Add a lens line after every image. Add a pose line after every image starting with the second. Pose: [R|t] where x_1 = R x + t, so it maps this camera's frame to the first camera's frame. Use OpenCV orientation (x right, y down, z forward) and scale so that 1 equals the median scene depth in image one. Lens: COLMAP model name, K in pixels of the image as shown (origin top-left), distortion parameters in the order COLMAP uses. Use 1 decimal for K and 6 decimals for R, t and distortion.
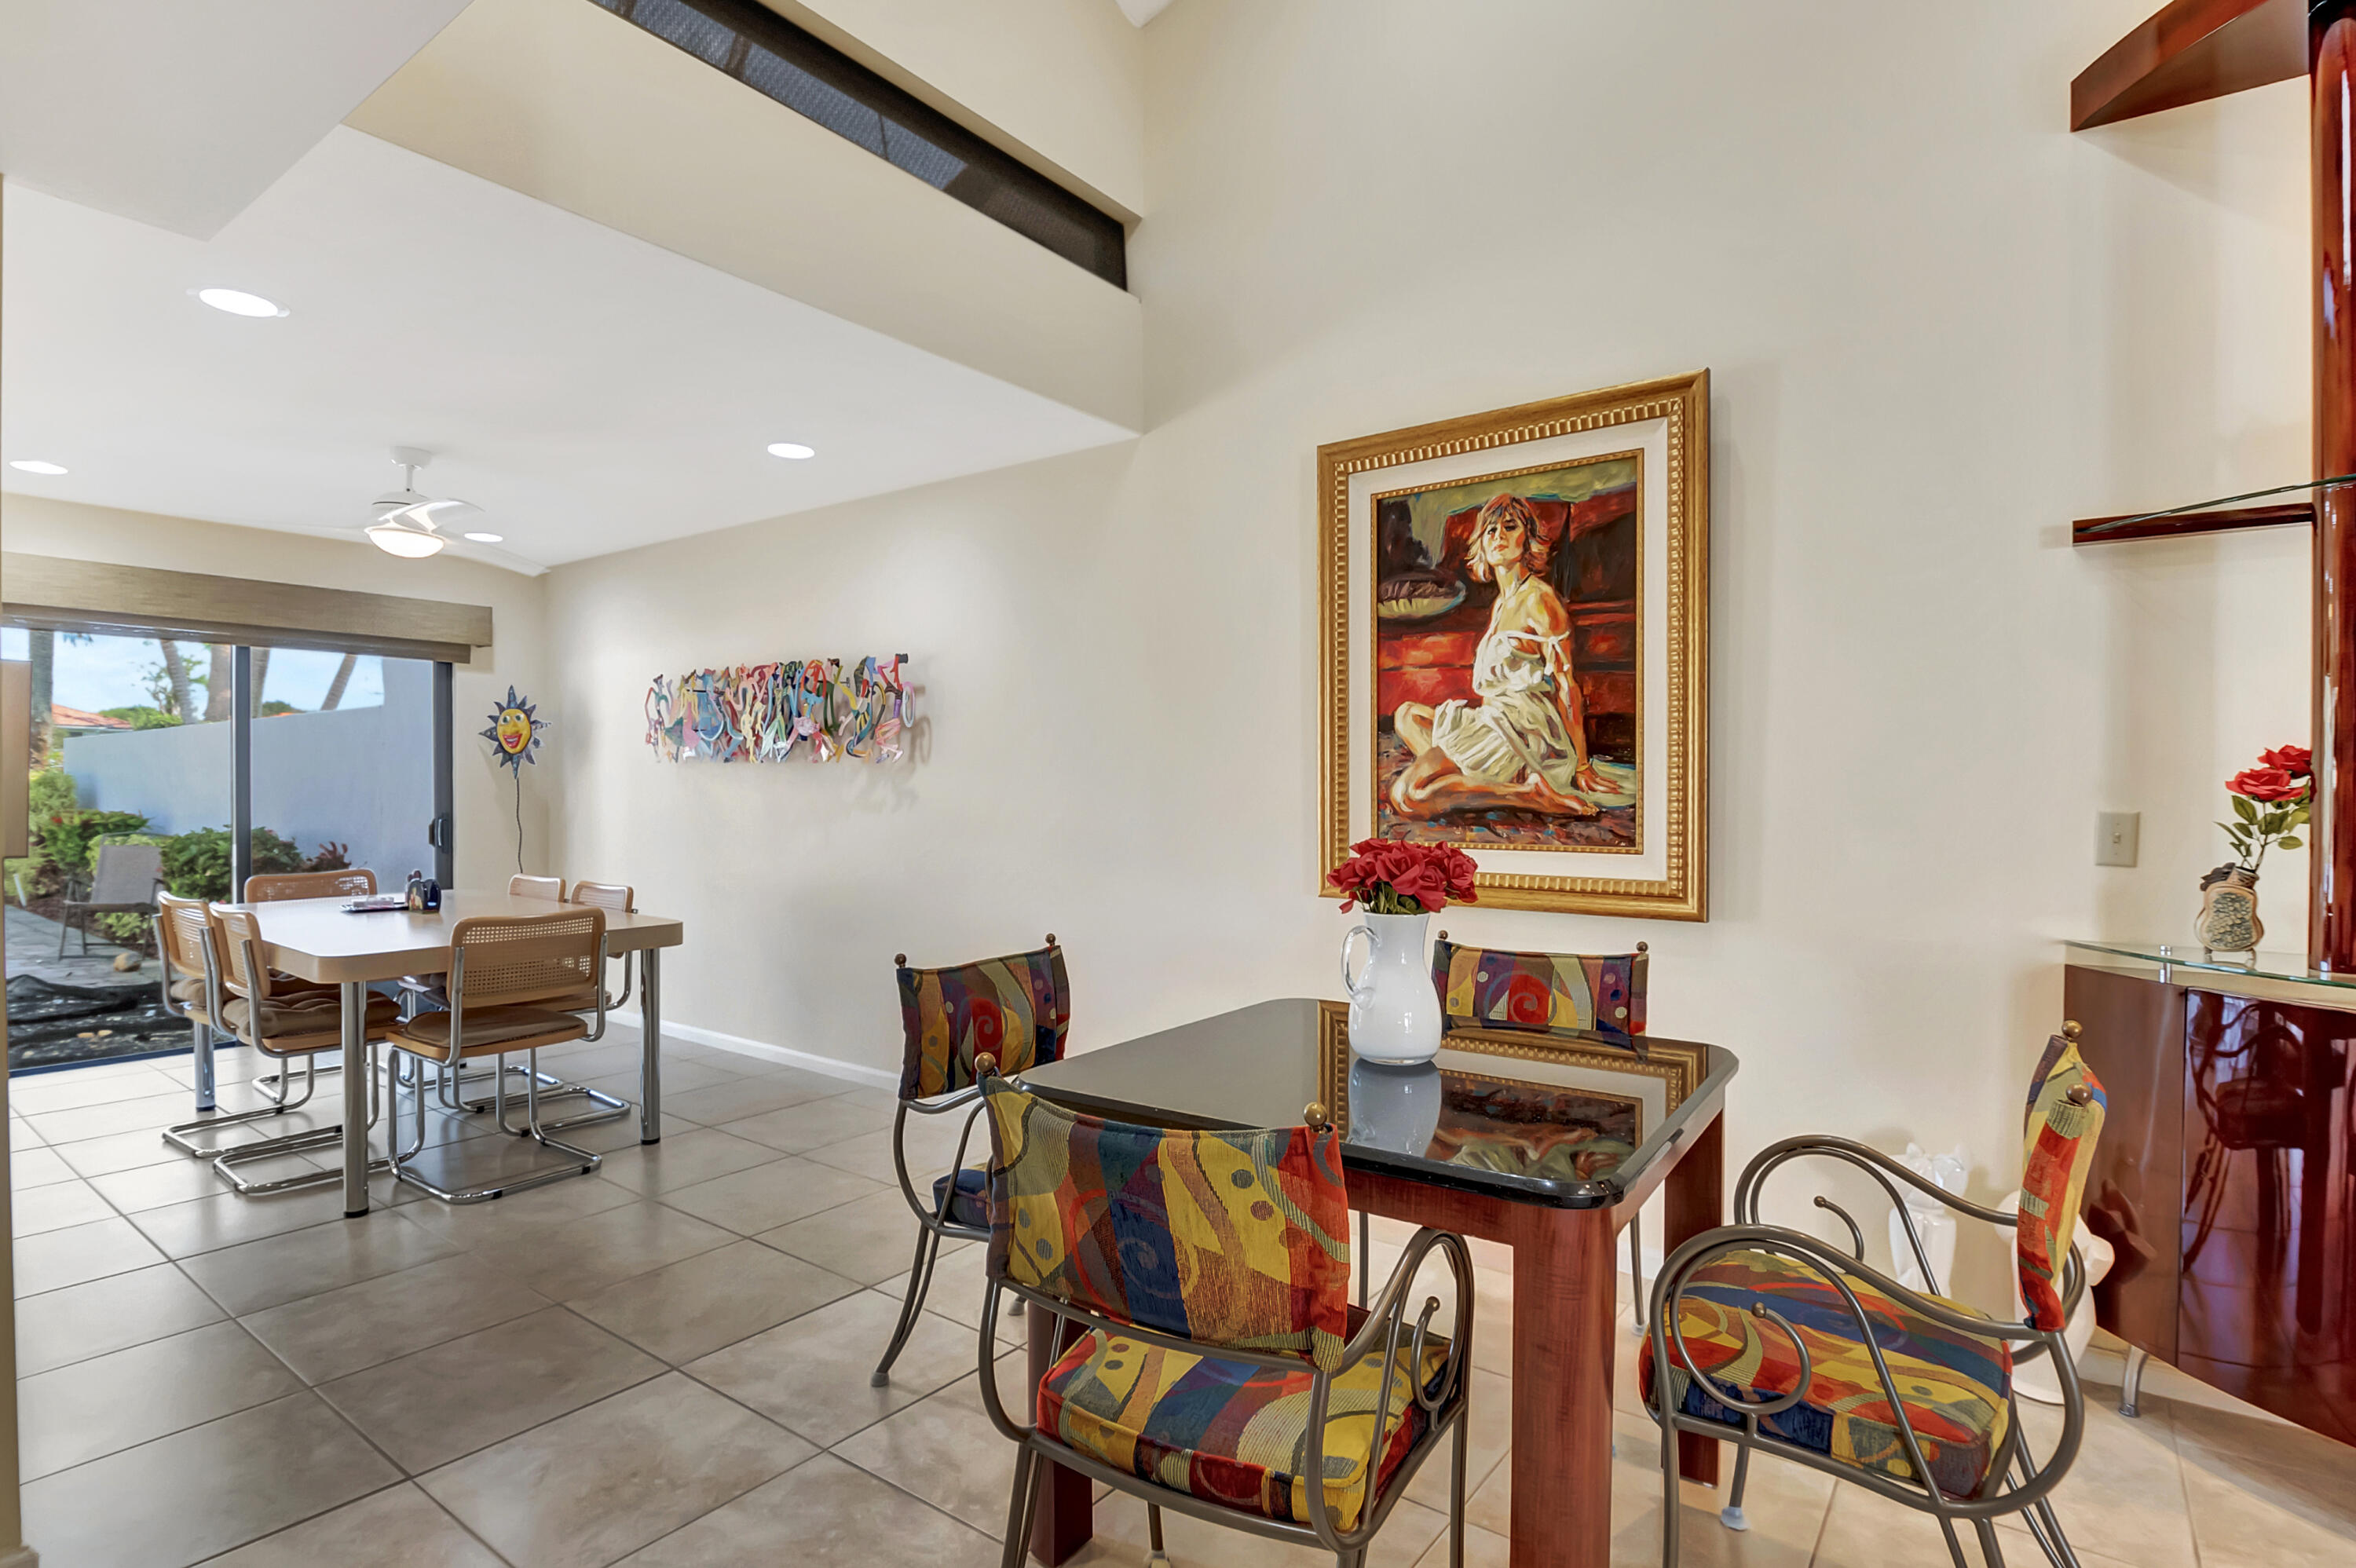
lens RADIAL K [[1170.3, 0, 1182.2], [0, 1170.3, 797.6], [0, 0, 1]] dist [0.007846, -0.026139]
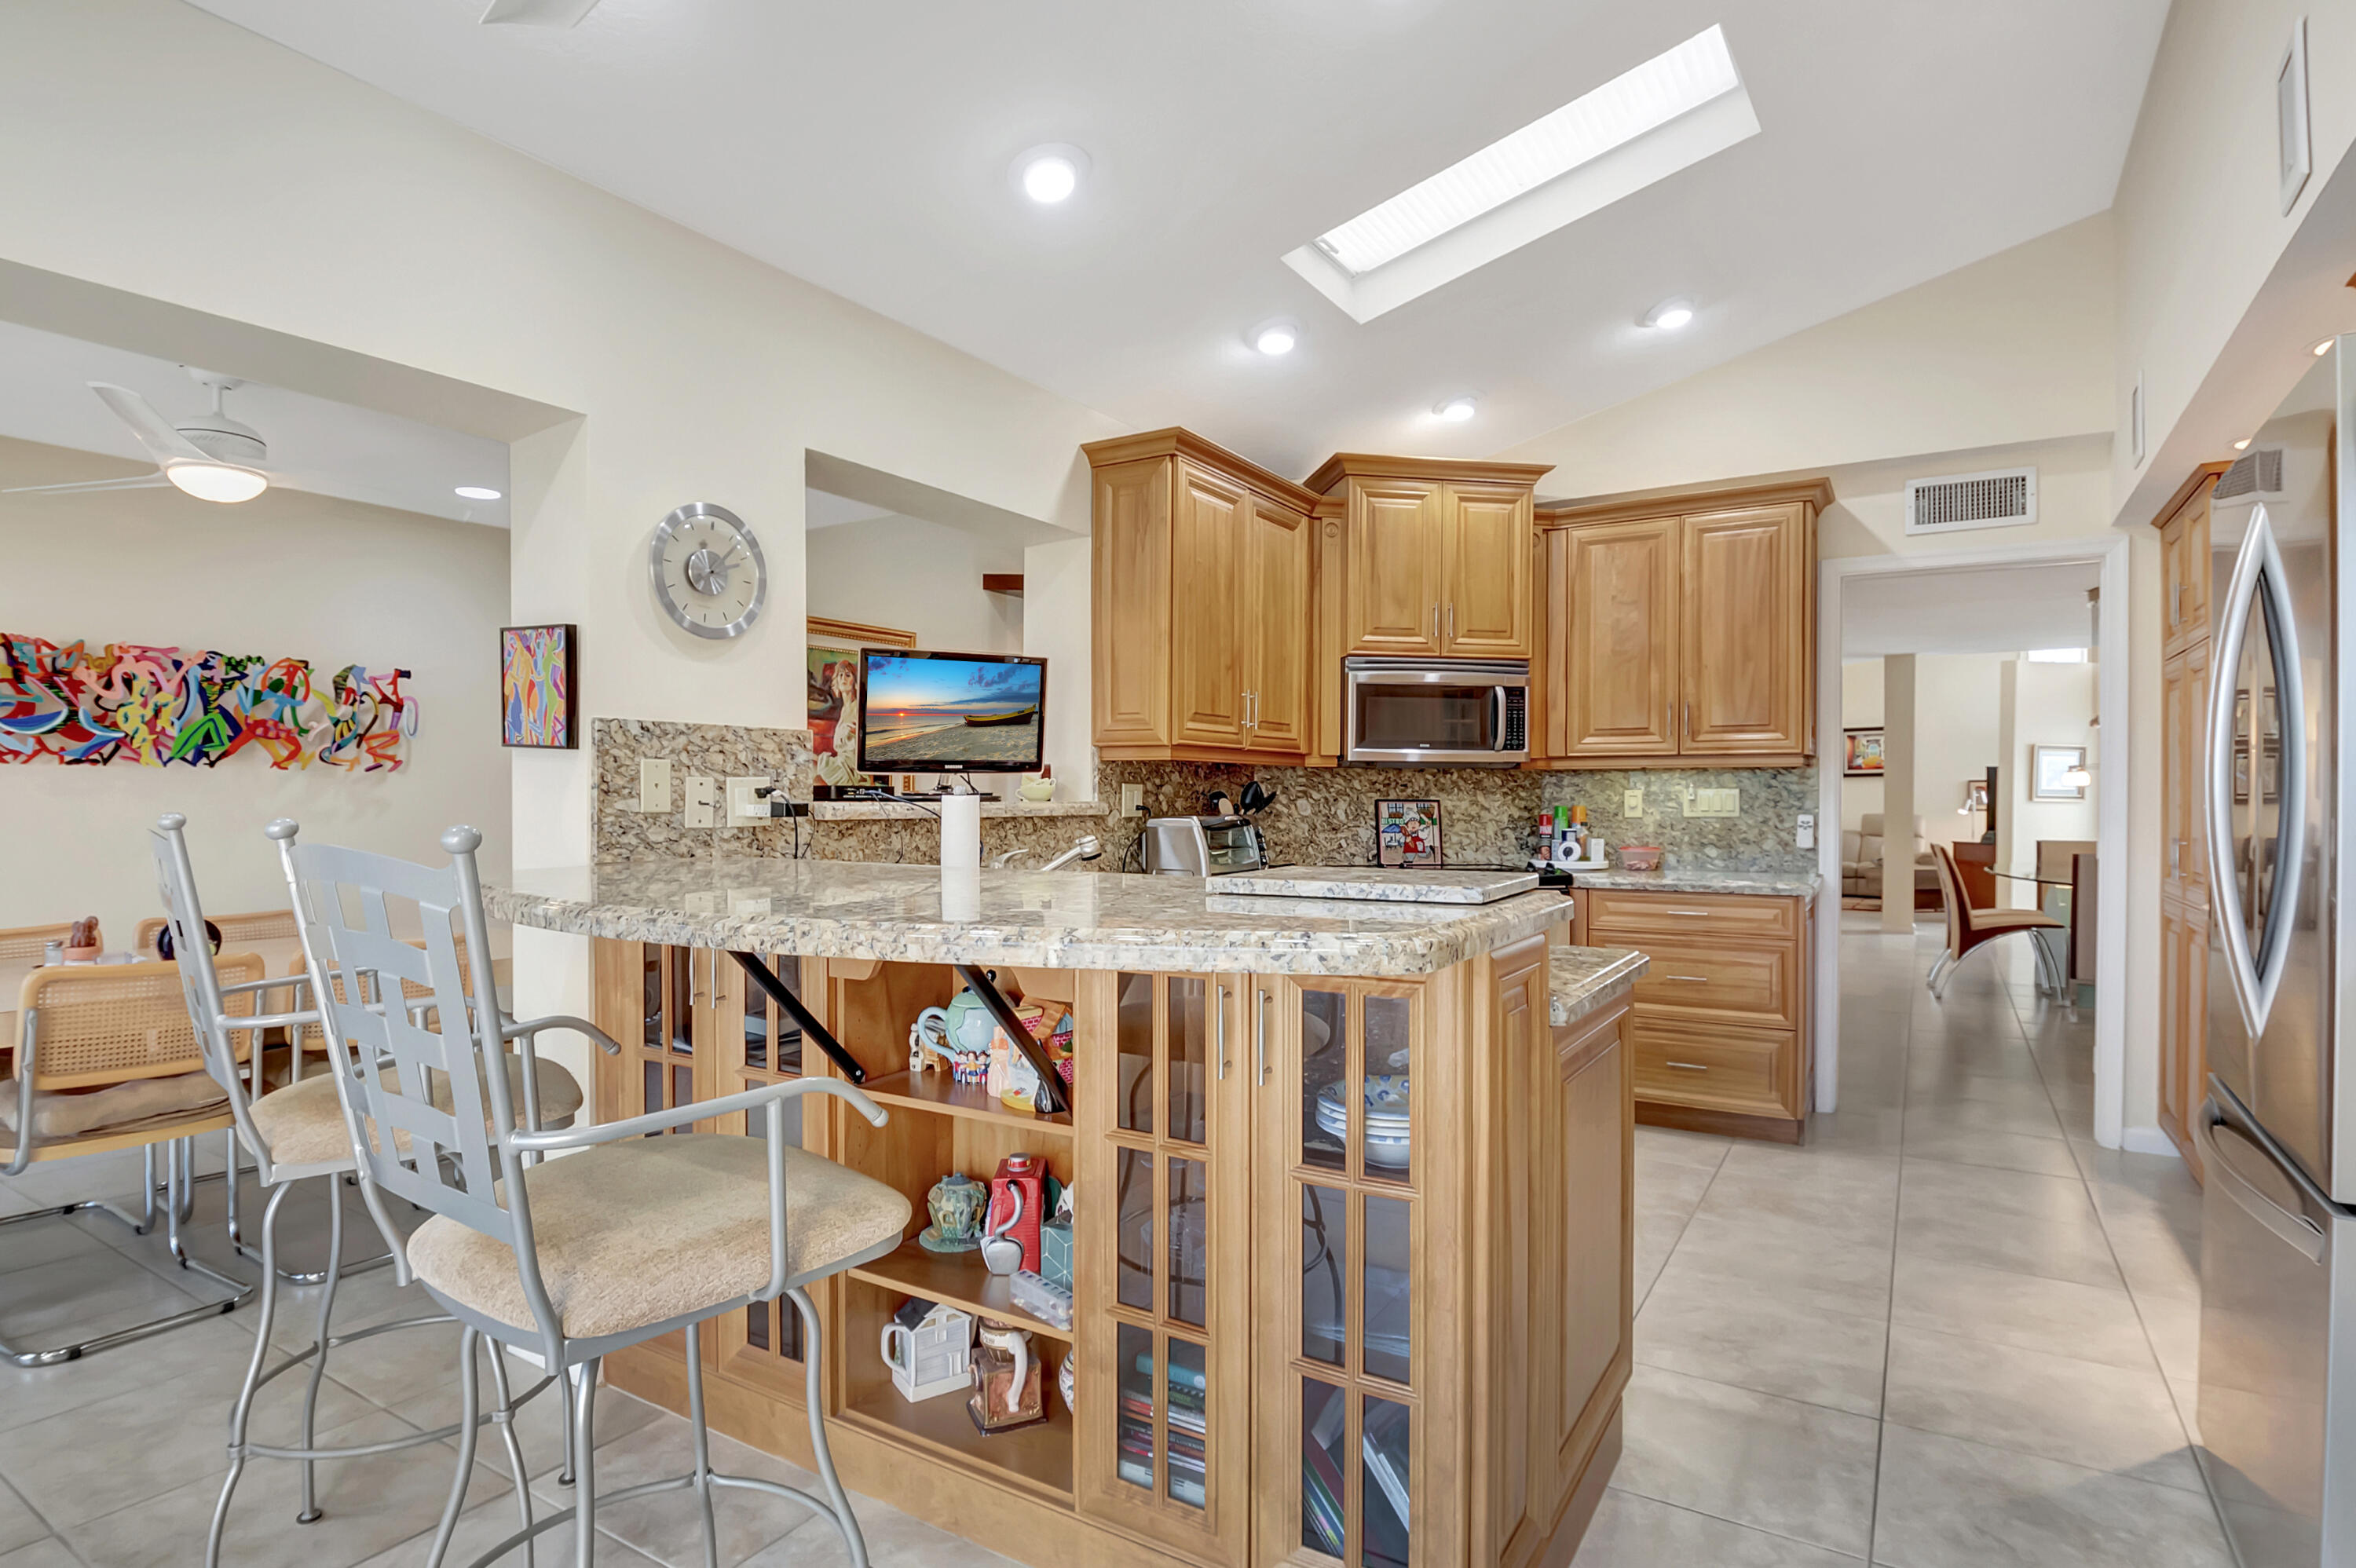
lens RADIAL K [[1191.7, 0, 1177.4], [0, 1191.7, 799.5], [0, 0, 1]] dist [0.018162, -0.048244]
pose [[-0.086548, -0.005936, 0.996230, -1.955432], [0.010281, 0.999924, 0.006851, -0.008221], [-0.996195, 0.010835, -0.086481, 0.571056]]
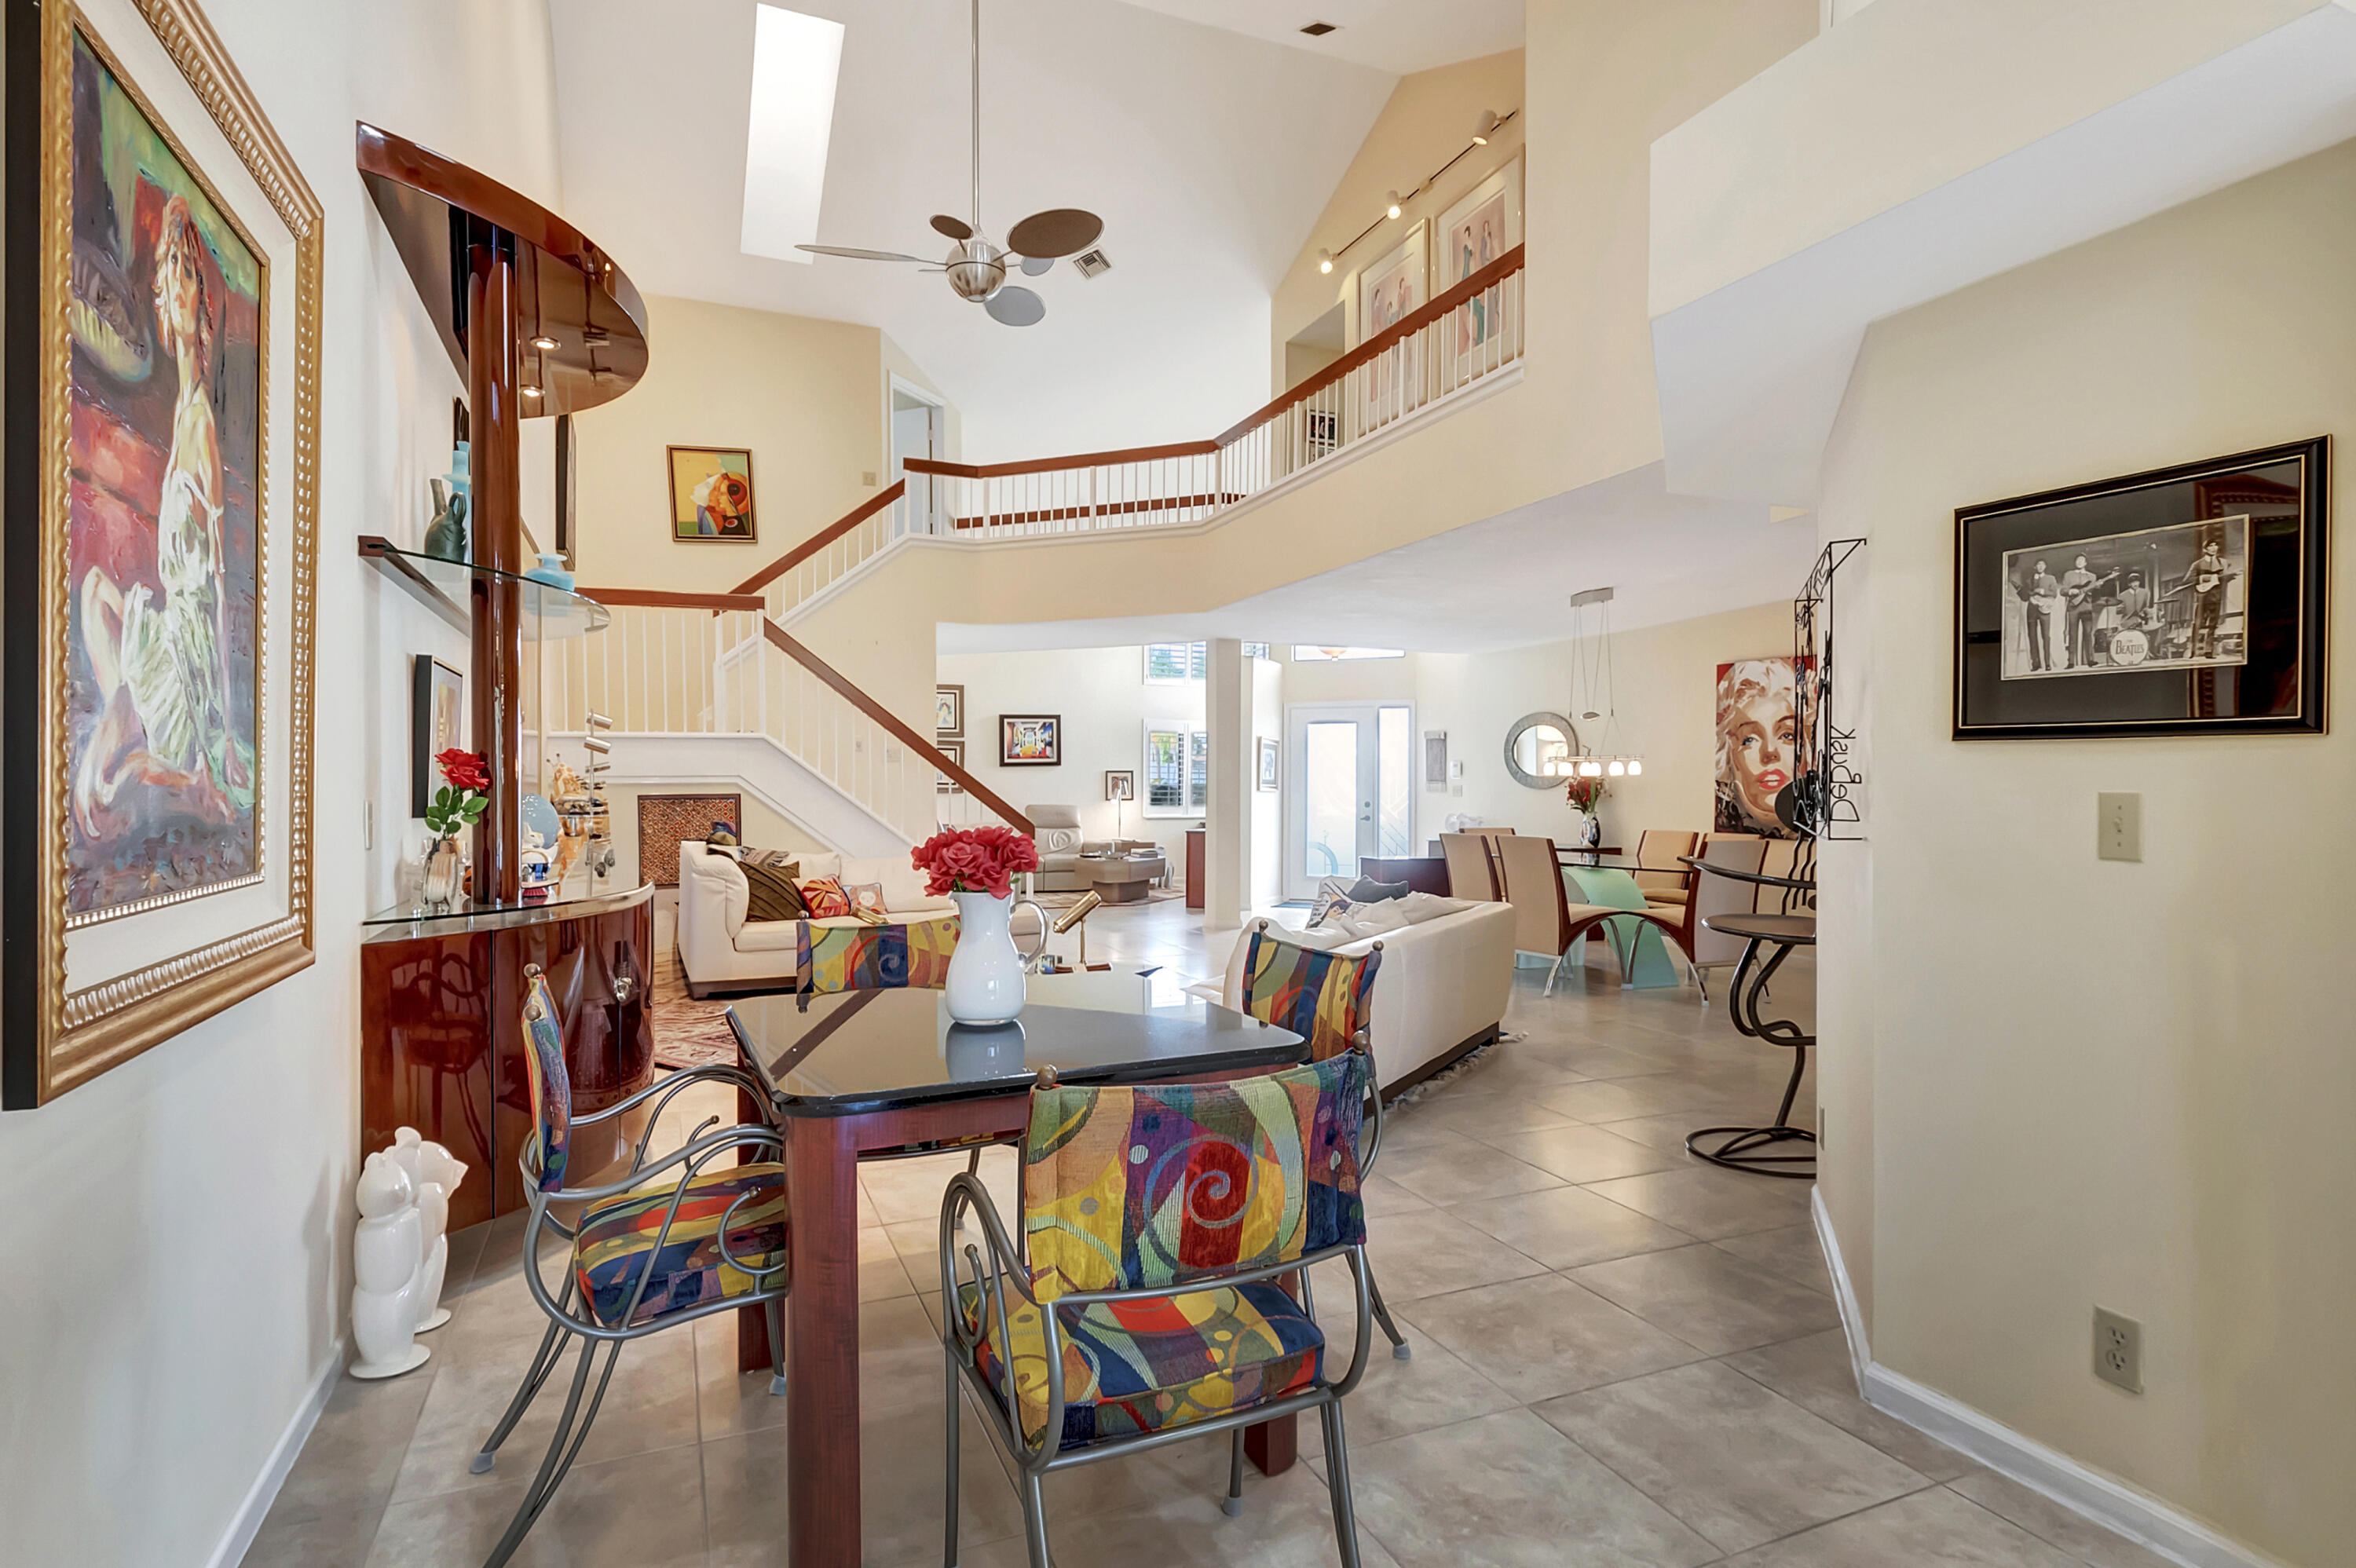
lens RADIAL K [[1271.2, 0, 1178.0], [0, 1271.2, 784.0], [0, 0, 1]] dist [0.002780, 0.000241]
pose [[-0.871899, -0.000909, 0.489684, -0.364552], [0.003269, 0.999965, 0.007676, -0.008604], [-0.489674, 0.008293, -0.871866, 1.251367]]
